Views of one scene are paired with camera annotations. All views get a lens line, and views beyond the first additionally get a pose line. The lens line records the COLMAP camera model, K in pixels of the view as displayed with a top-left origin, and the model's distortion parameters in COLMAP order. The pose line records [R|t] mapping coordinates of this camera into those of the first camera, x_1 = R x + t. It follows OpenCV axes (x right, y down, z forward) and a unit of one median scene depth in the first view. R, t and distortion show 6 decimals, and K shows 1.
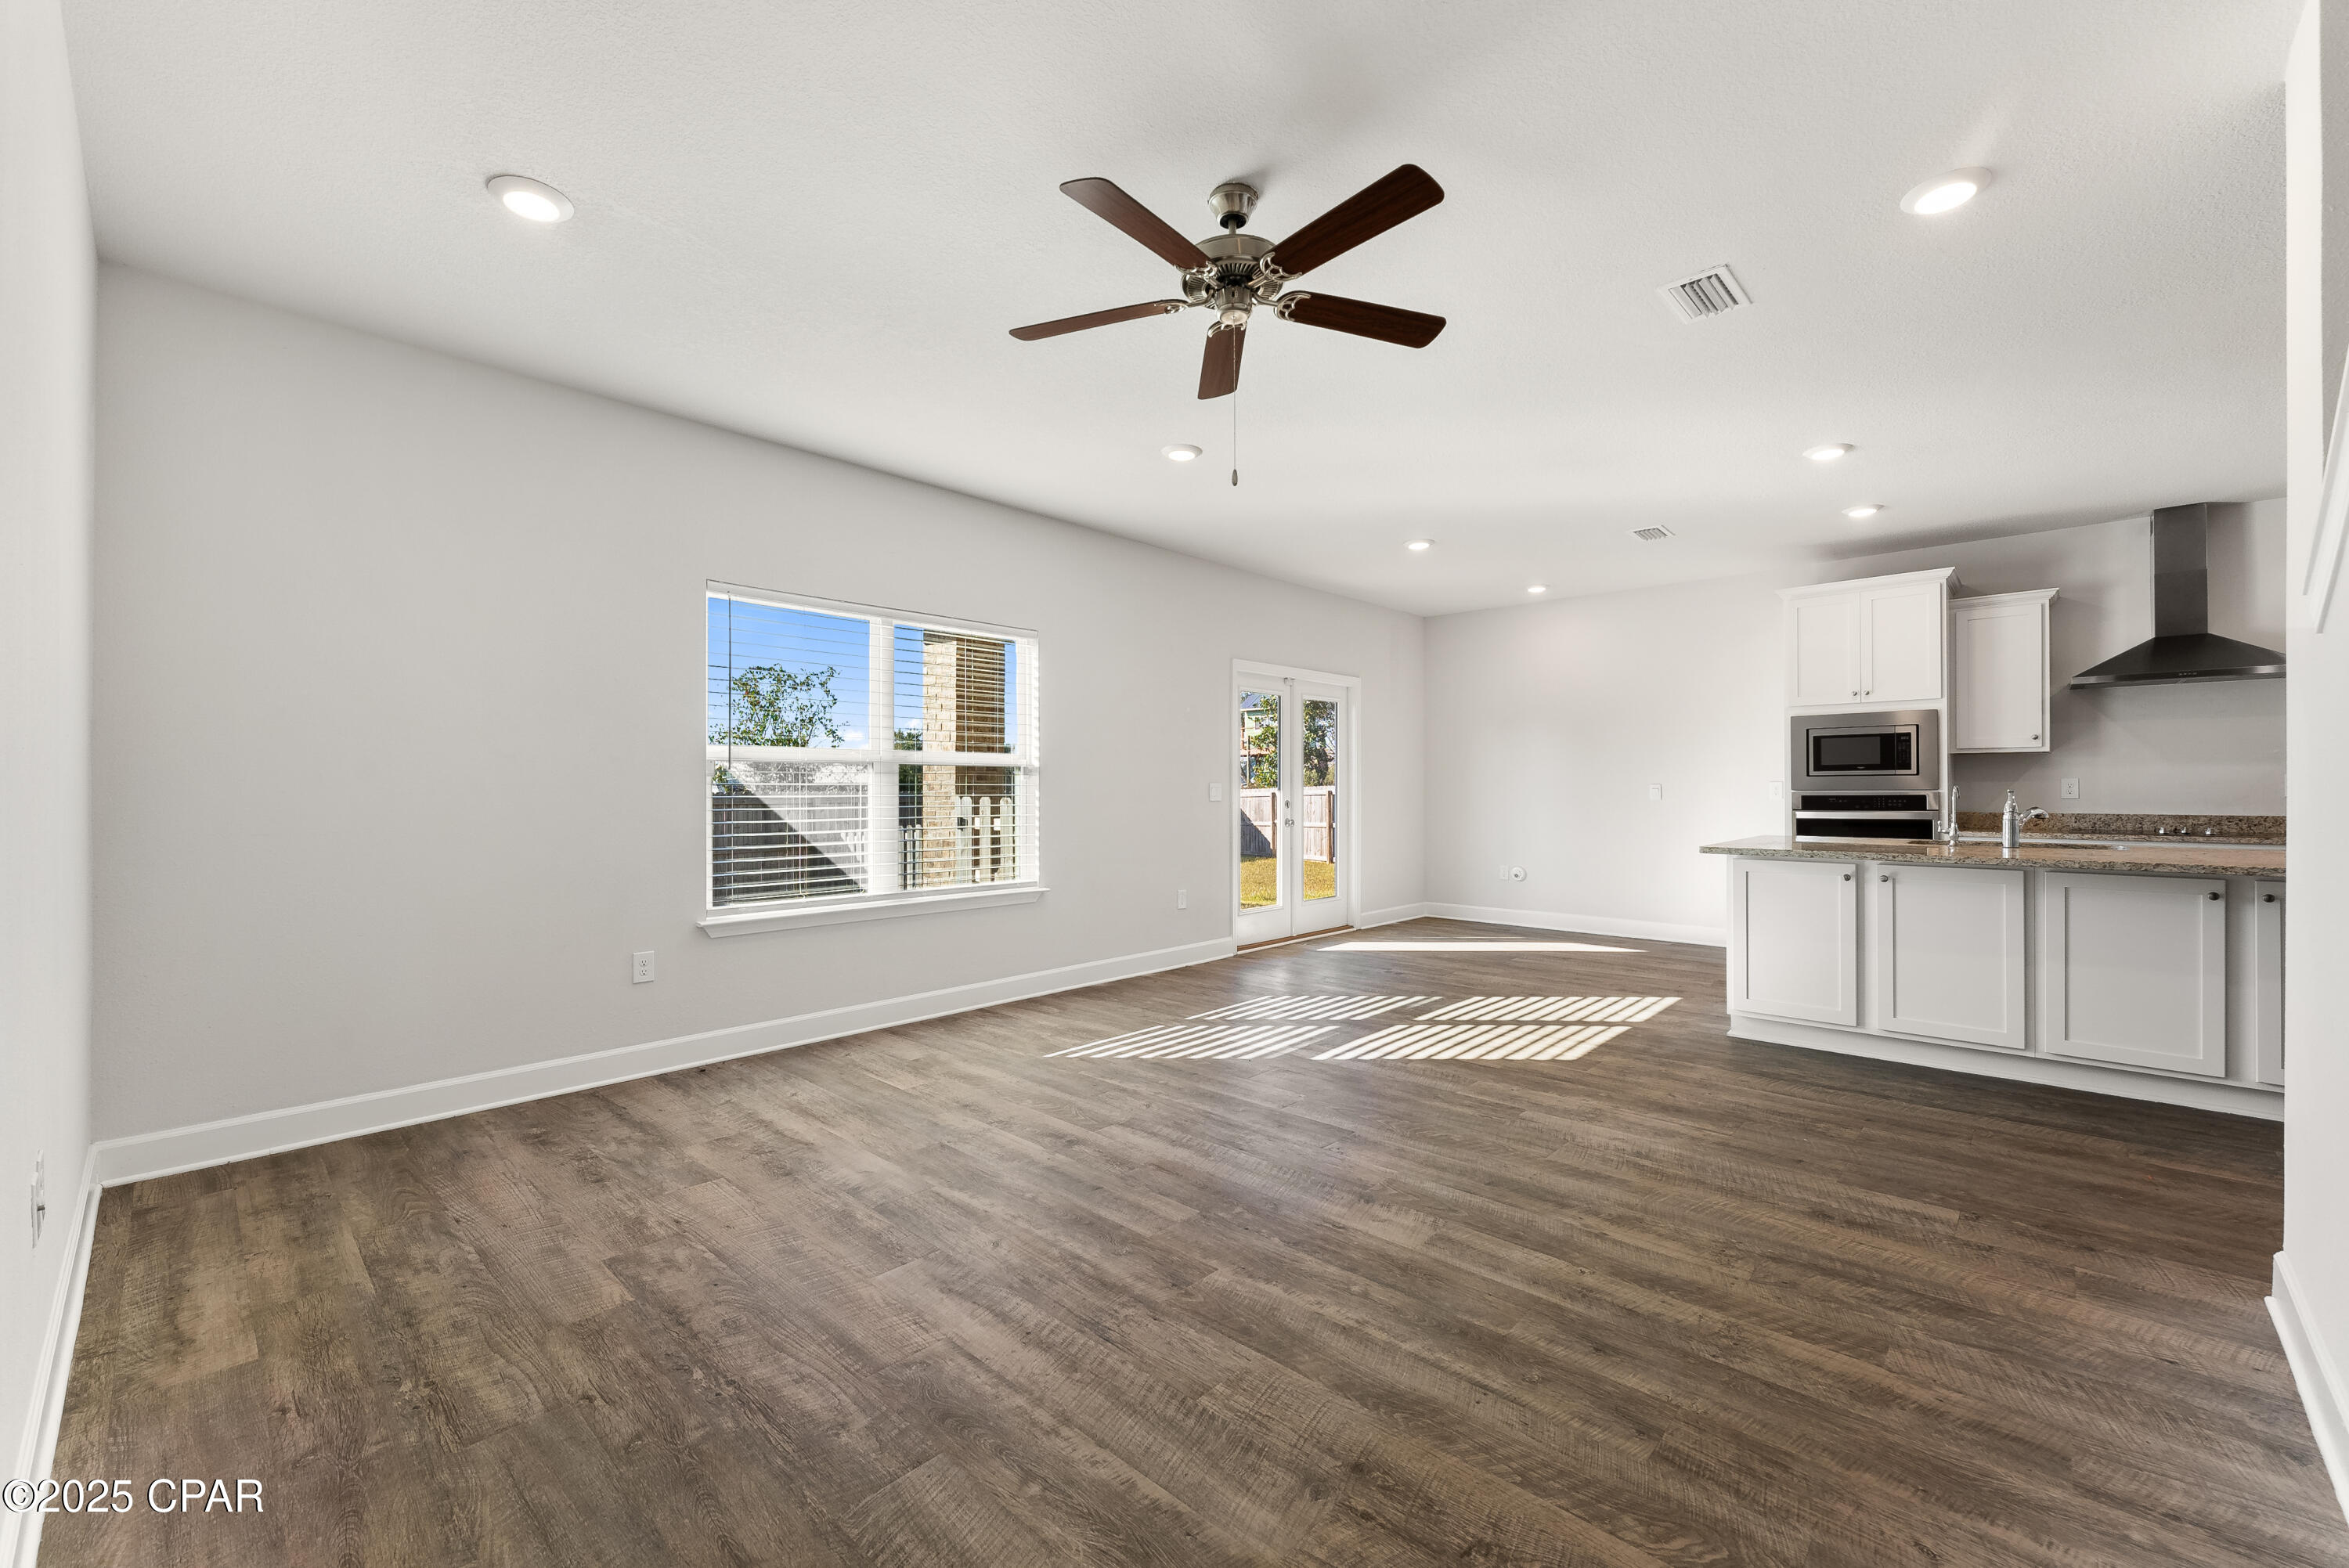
lens RADIAL K [[938.2, 0, 1157.2], [0, 938.2, 785.9], [0, 0, 1]] dist [-0.002065, -0.000167]
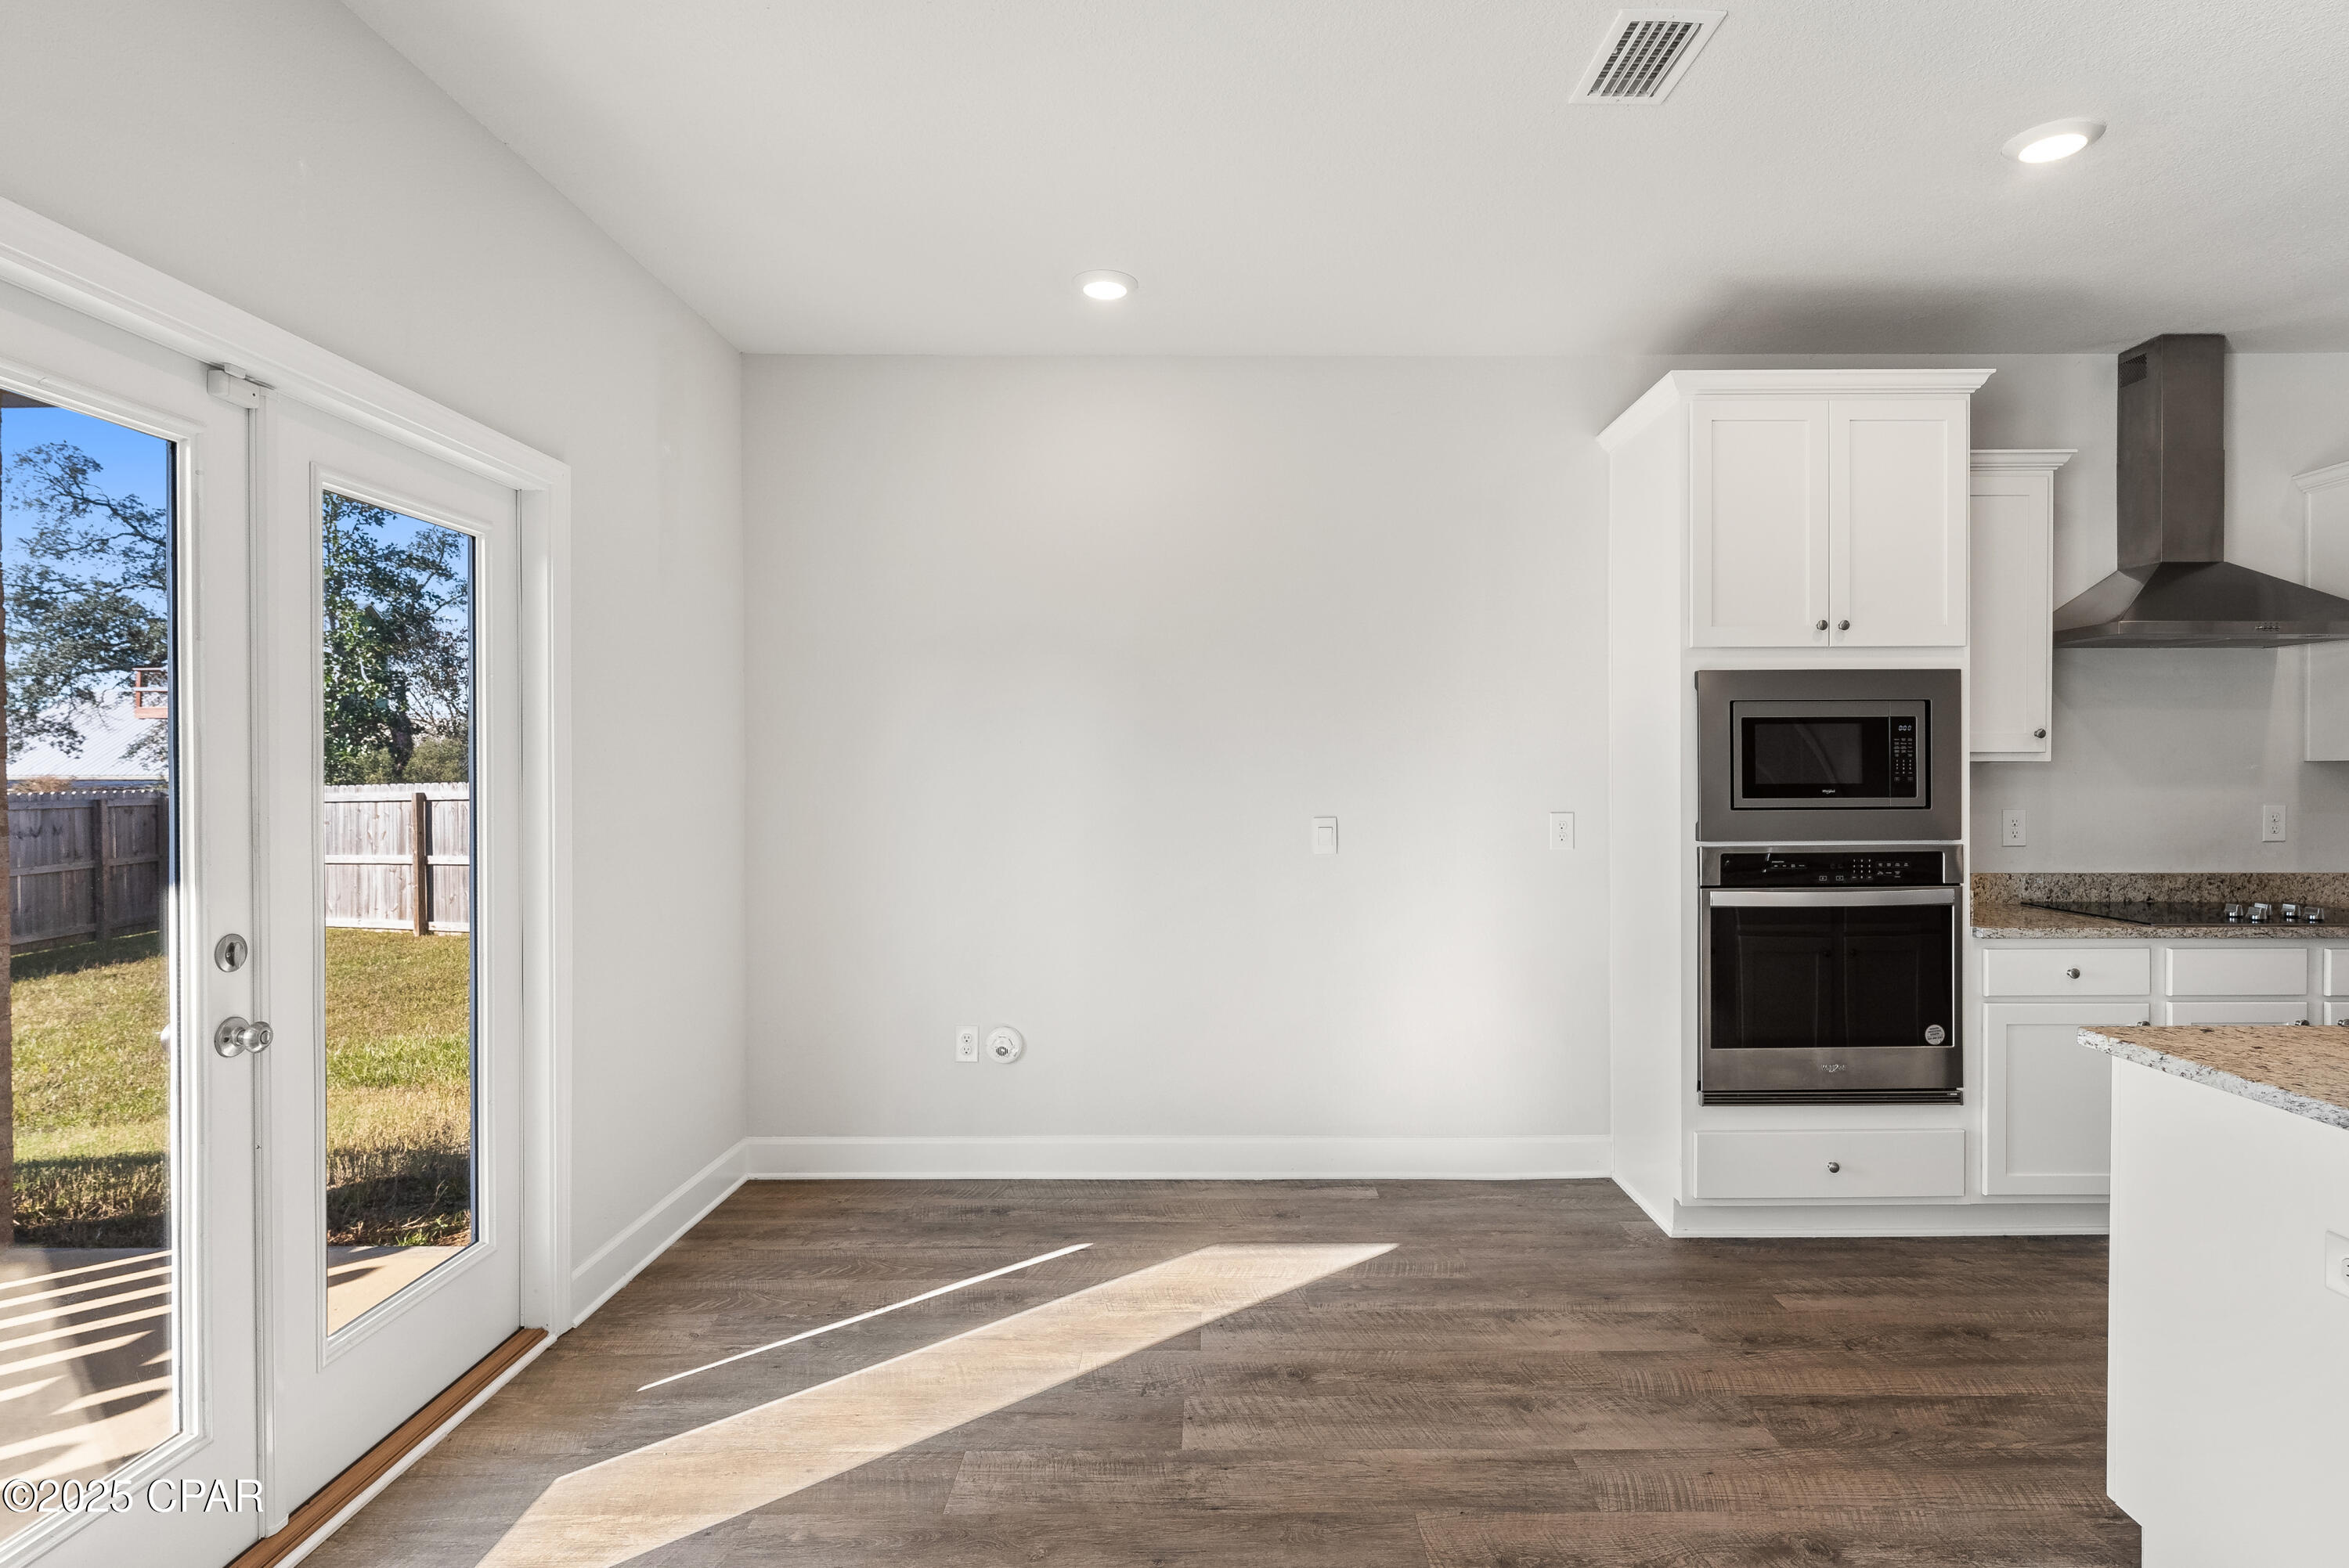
lens RADIAL K [[1203.3, 0, 1205.6], [0, 1203.3, 782.9], [0, 0, 1]] dist [0.000062, -0.000109]
pose [[0.722021, -0.005048, 0.691853, 0.261631], [-0.002494, 0.999948, 0.009899, -0.055287], [-0.691866, -0.008873, 0.721971, 1.533932]]
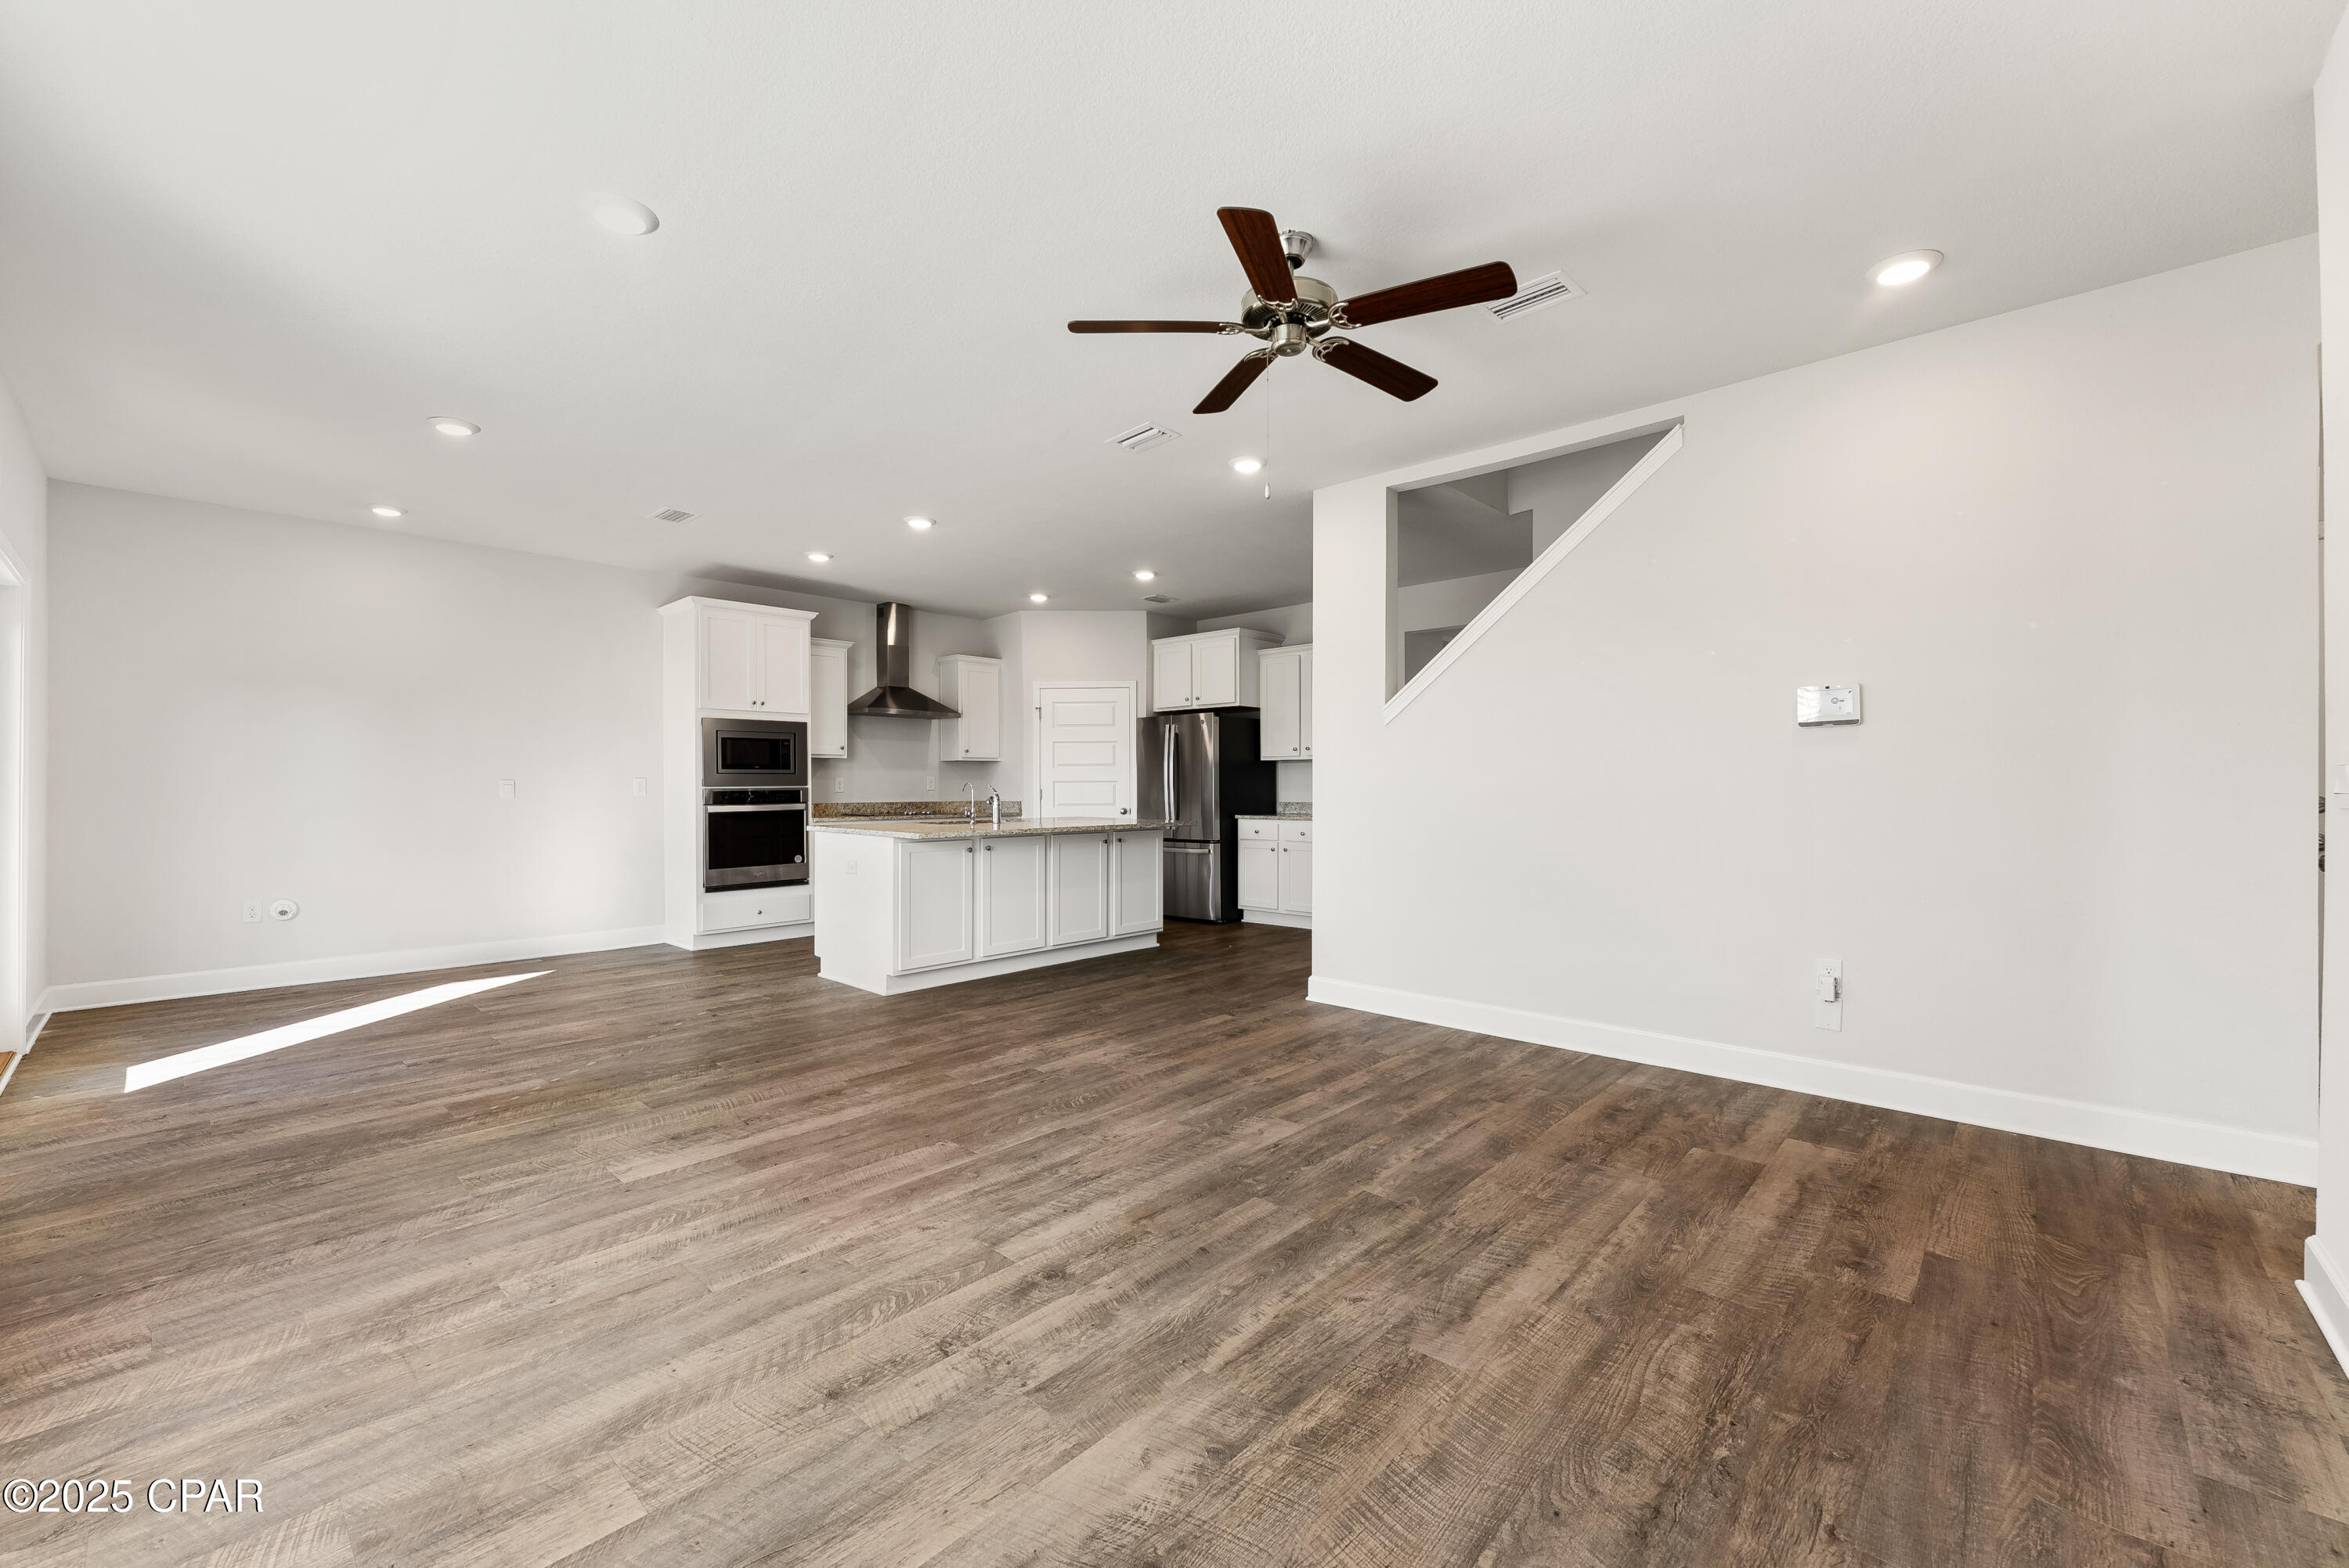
lens RADIAL K [[935.7, 0, 1205.0], [0, 935.7, 786.2], [0, 0, 1]] dist [-0.000516, -0.000038]
pose [[-0.031245, 0.000474, 0.999512, -0.830714], [-0.002367, 0.999997, -0.000549, 0.006926], [-0.999509, -0.002383, -0.031244, 0.932228]]
